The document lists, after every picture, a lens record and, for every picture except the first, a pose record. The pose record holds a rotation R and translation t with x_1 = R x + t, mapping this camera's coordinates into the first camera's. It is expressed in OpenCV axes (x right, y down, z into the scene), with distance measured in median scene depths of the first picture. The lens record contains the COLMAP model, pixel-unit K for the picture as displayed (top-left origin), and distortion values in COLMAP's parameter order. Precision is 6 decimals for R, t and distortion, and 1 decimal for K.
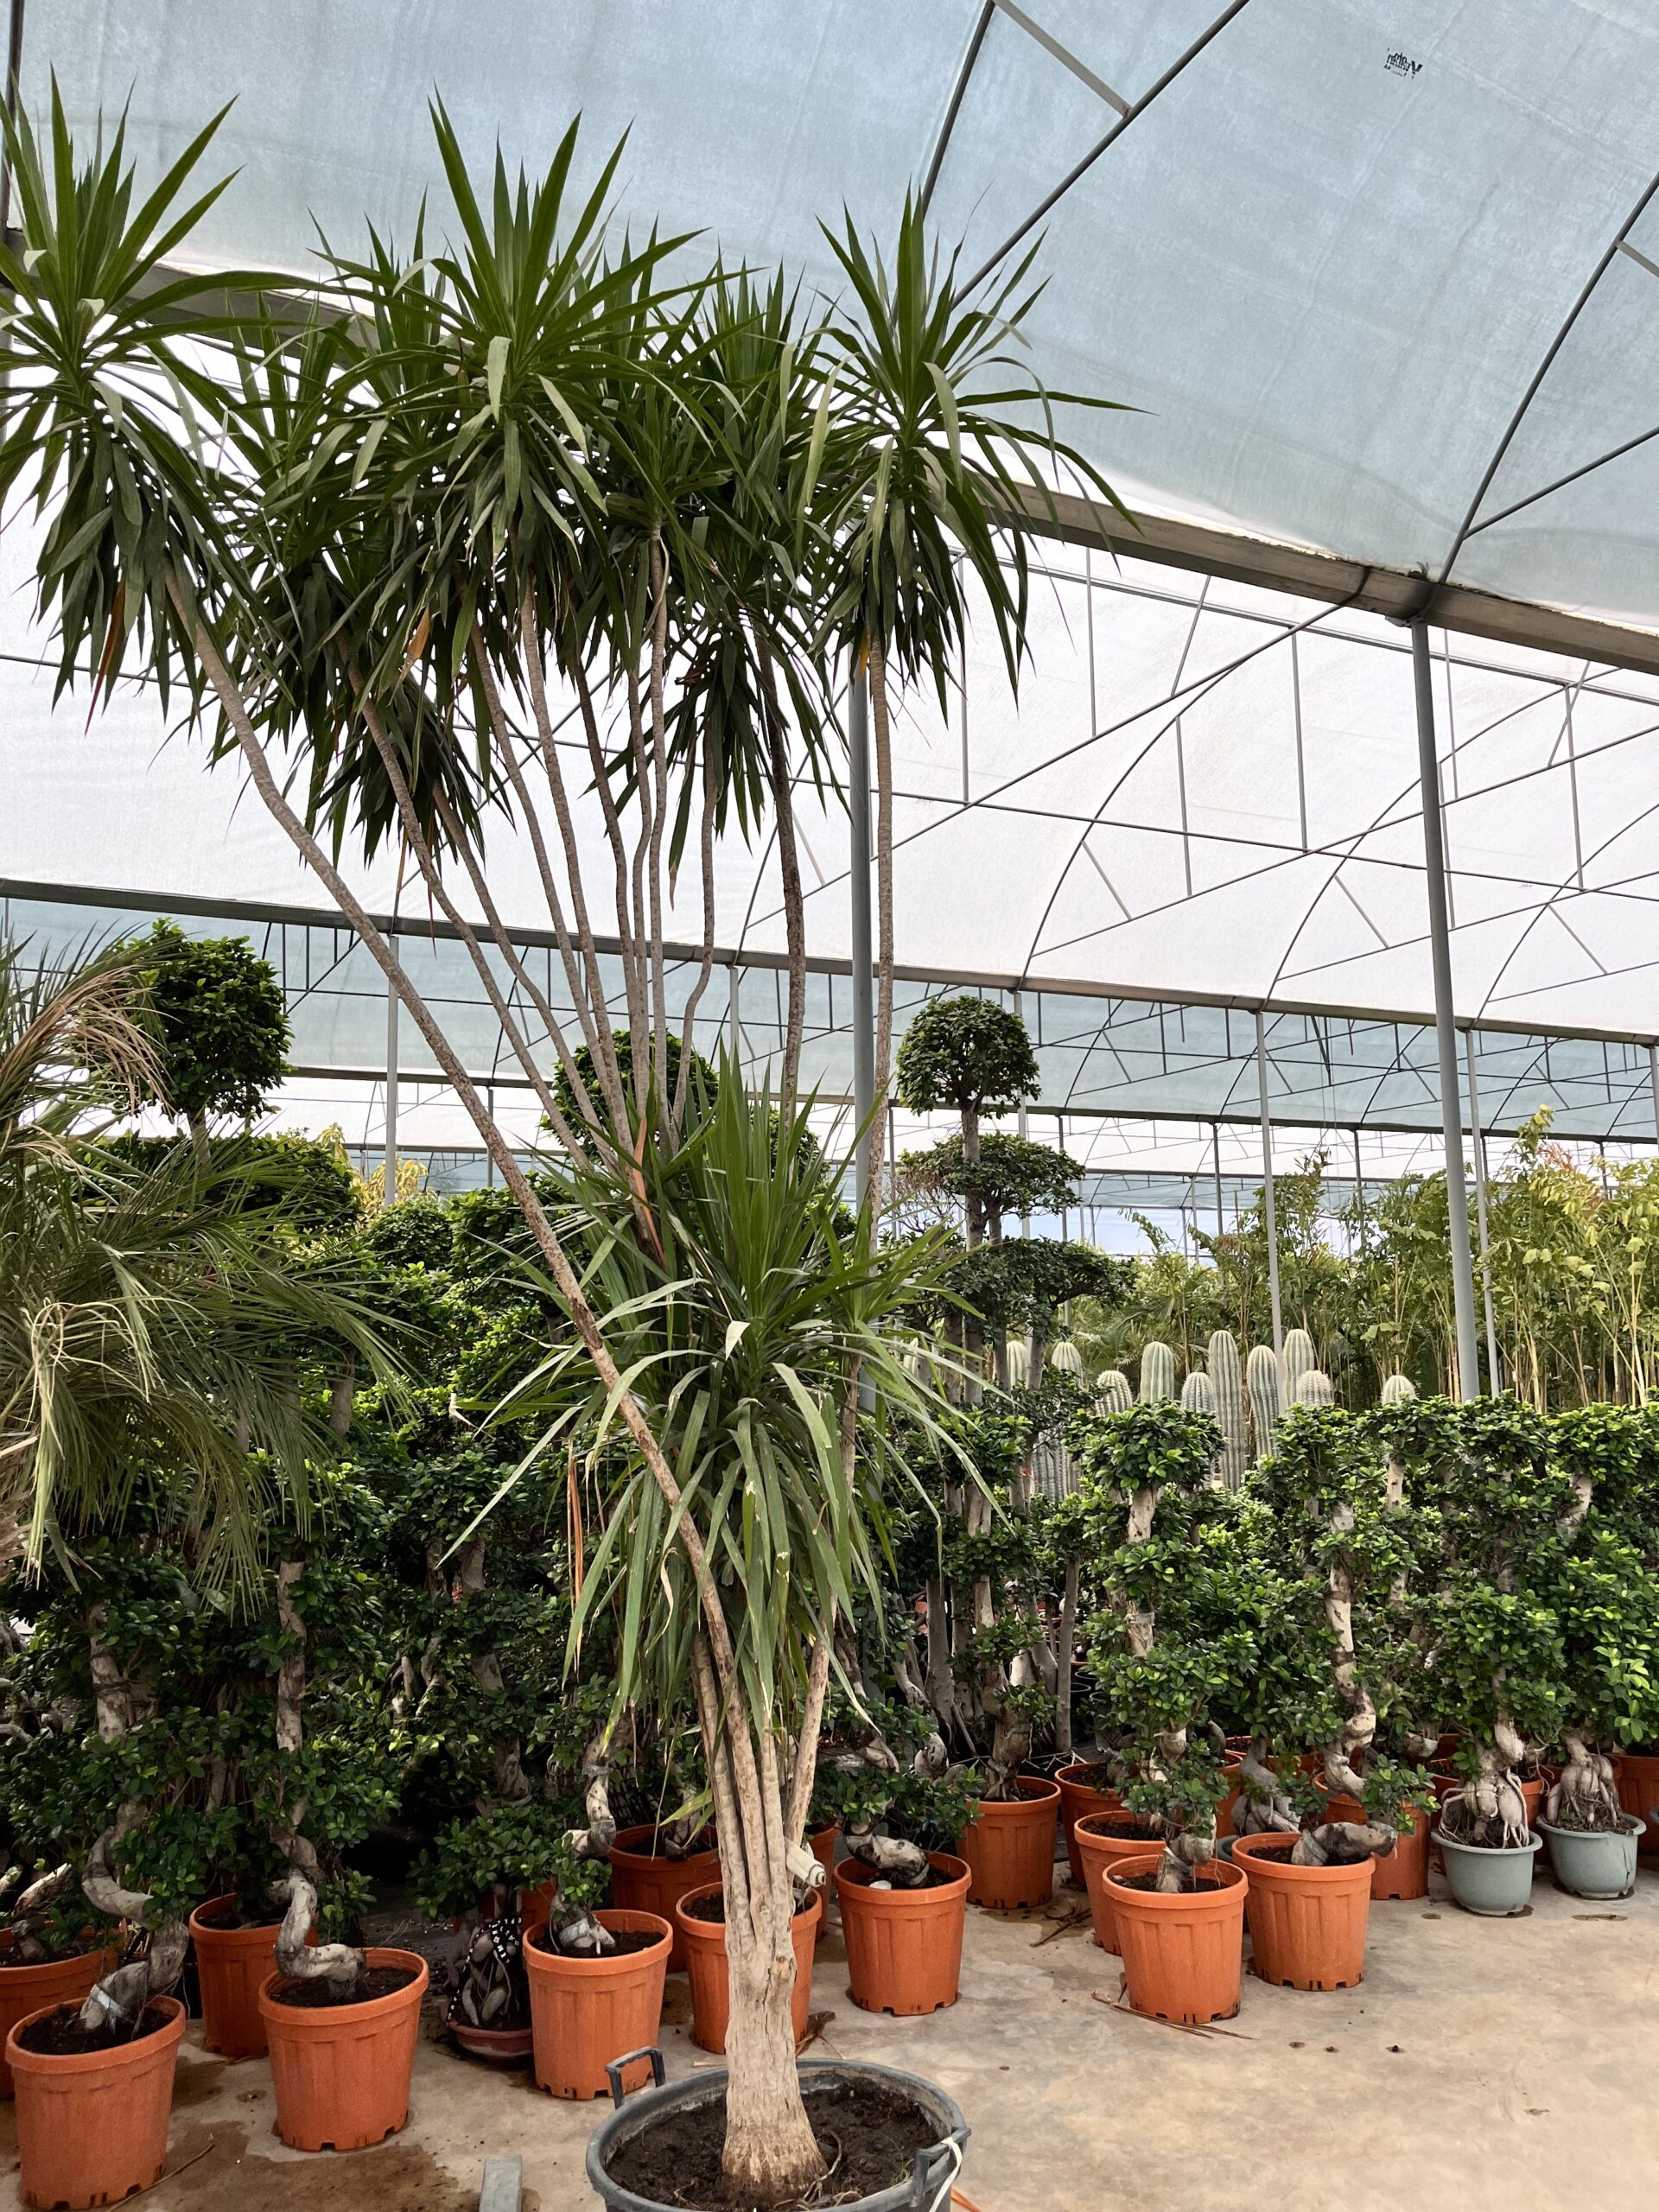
lens RADIAL K [[1690.7, 0, 862.2], [0, 1690.7, 1101.5], [0, 0, 1]] dist [0.060728, -0.096269]
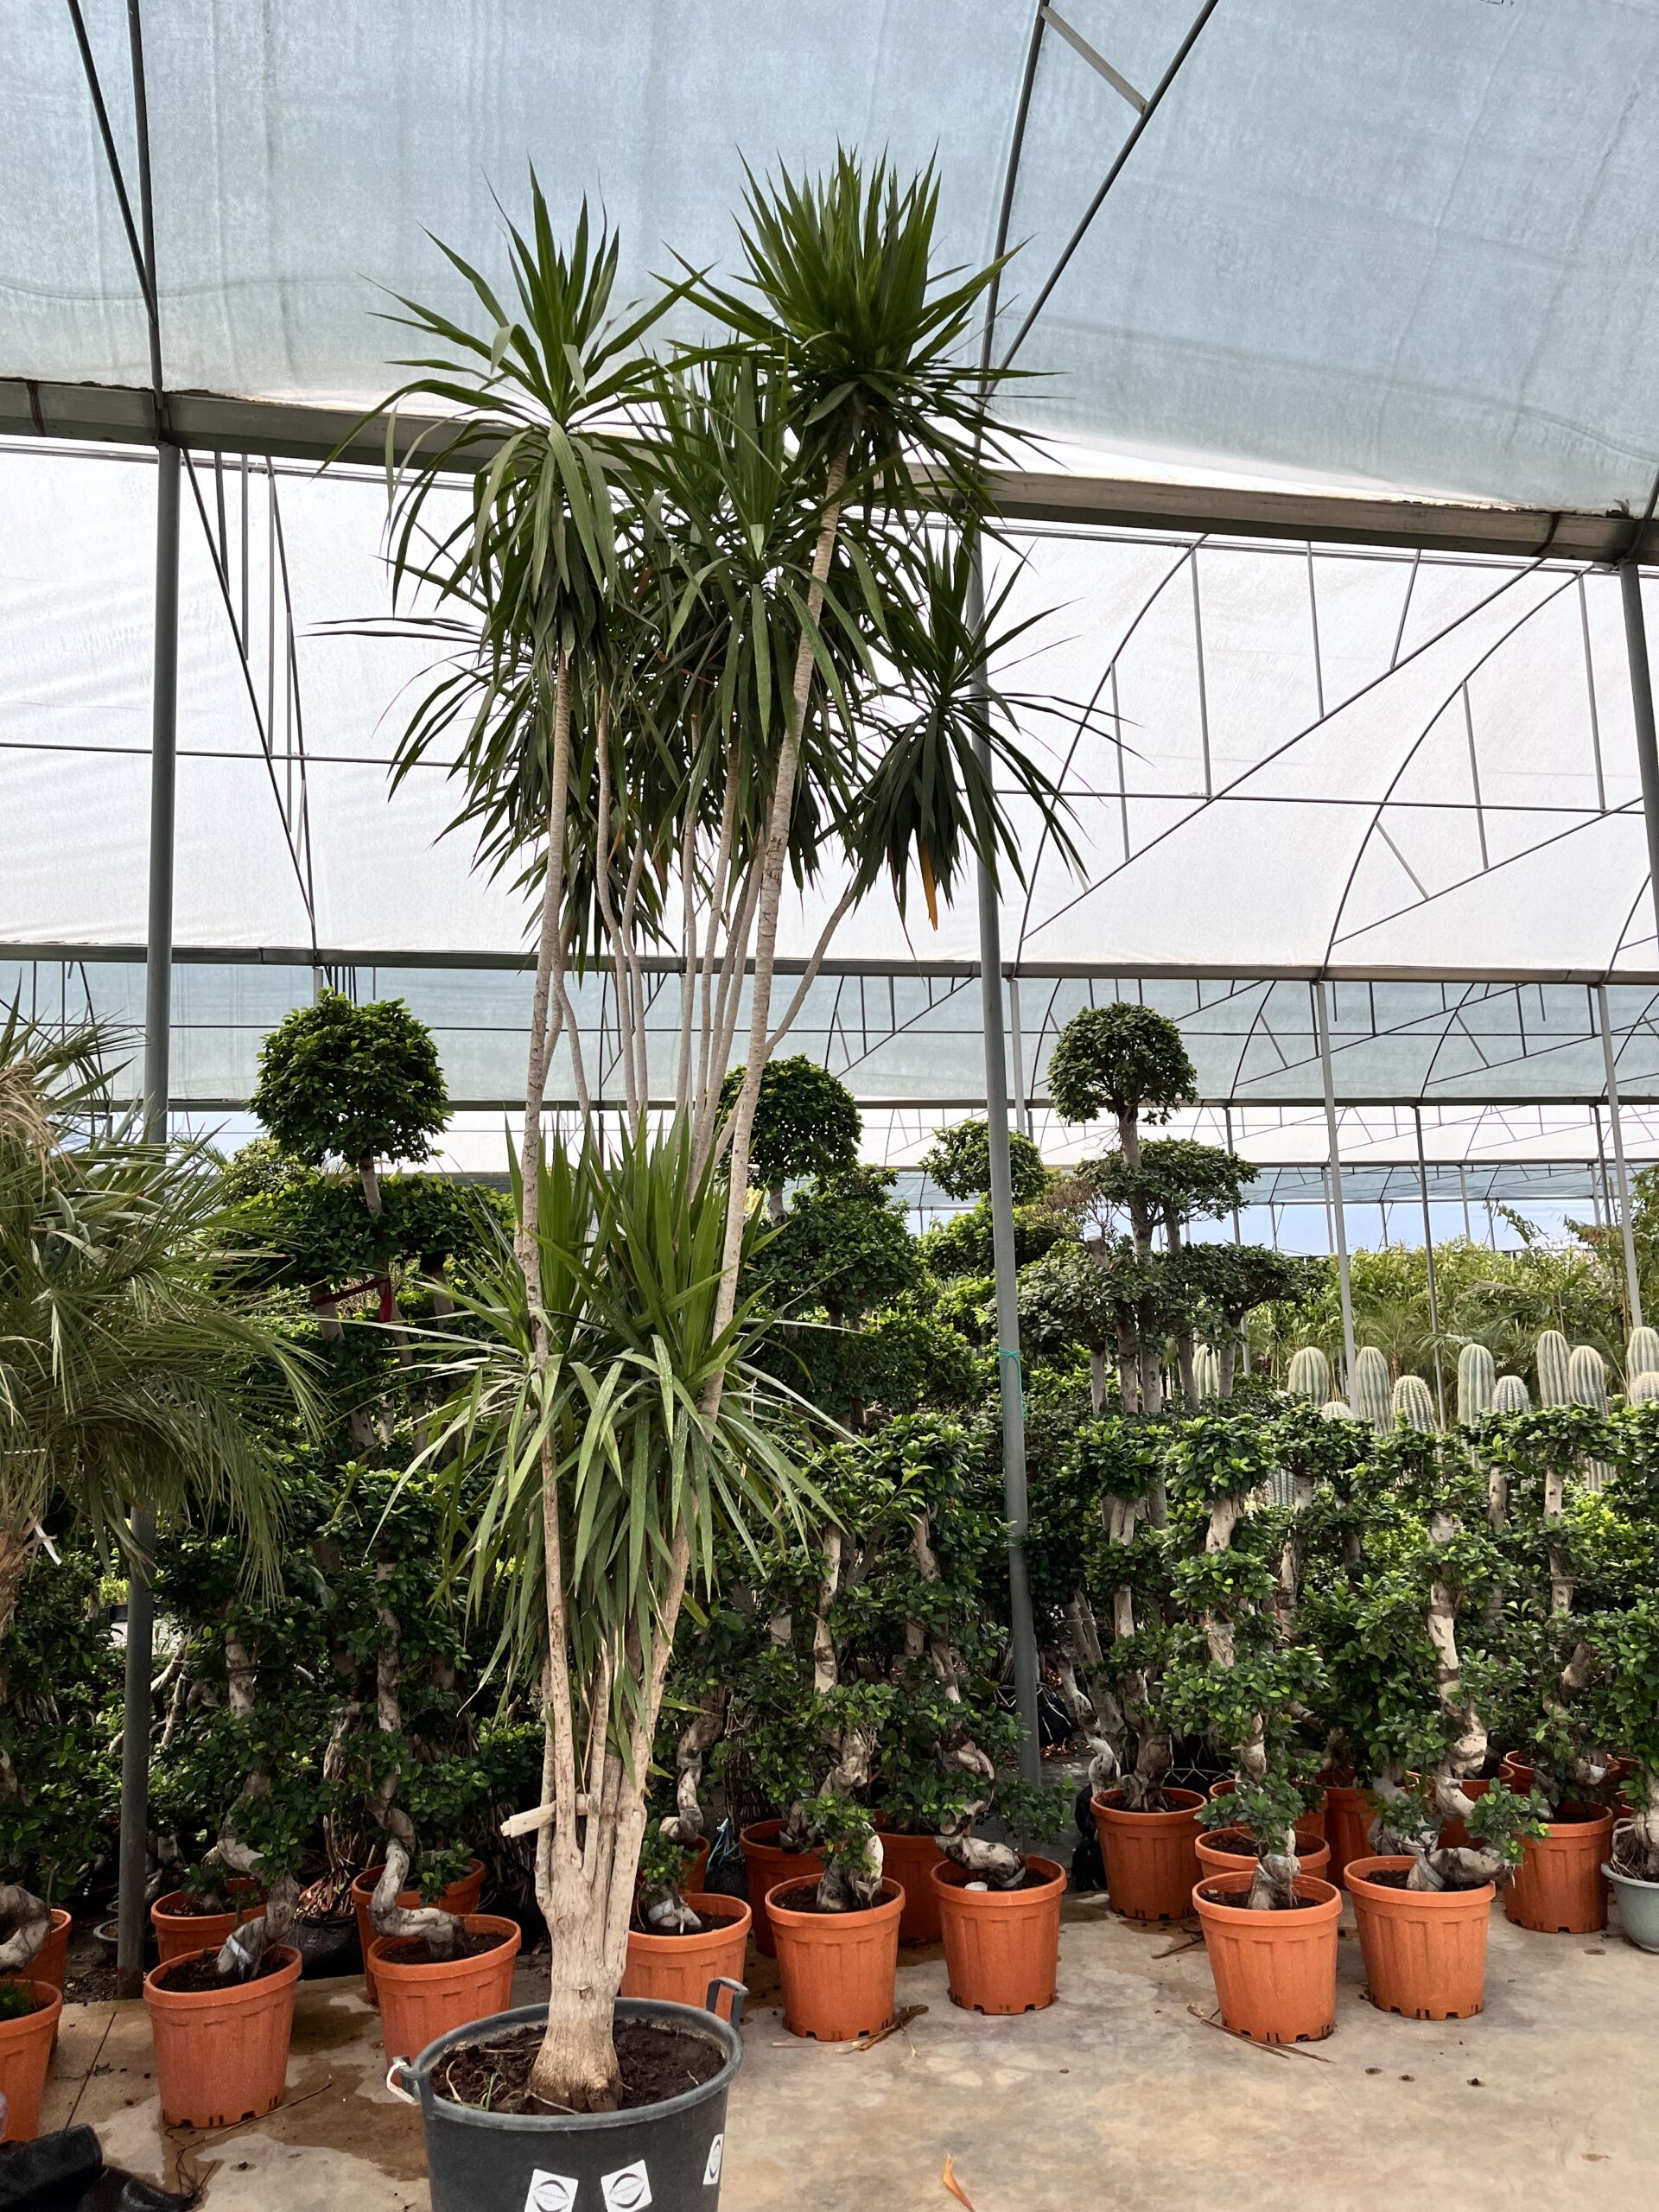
lens RADIAL K [[1687.3, 0, 825.0], [0, 1687.3, 1111.5], [0, 0, 1]] dist [0.059449, -0.090696]
pose [[0.970055, -0.053284, -0.236968, 0.187333], [0.053241, 0.998560, -0.006584, -0.001722], [0.236978, -0.006230, 0.971495, -0.008914]]
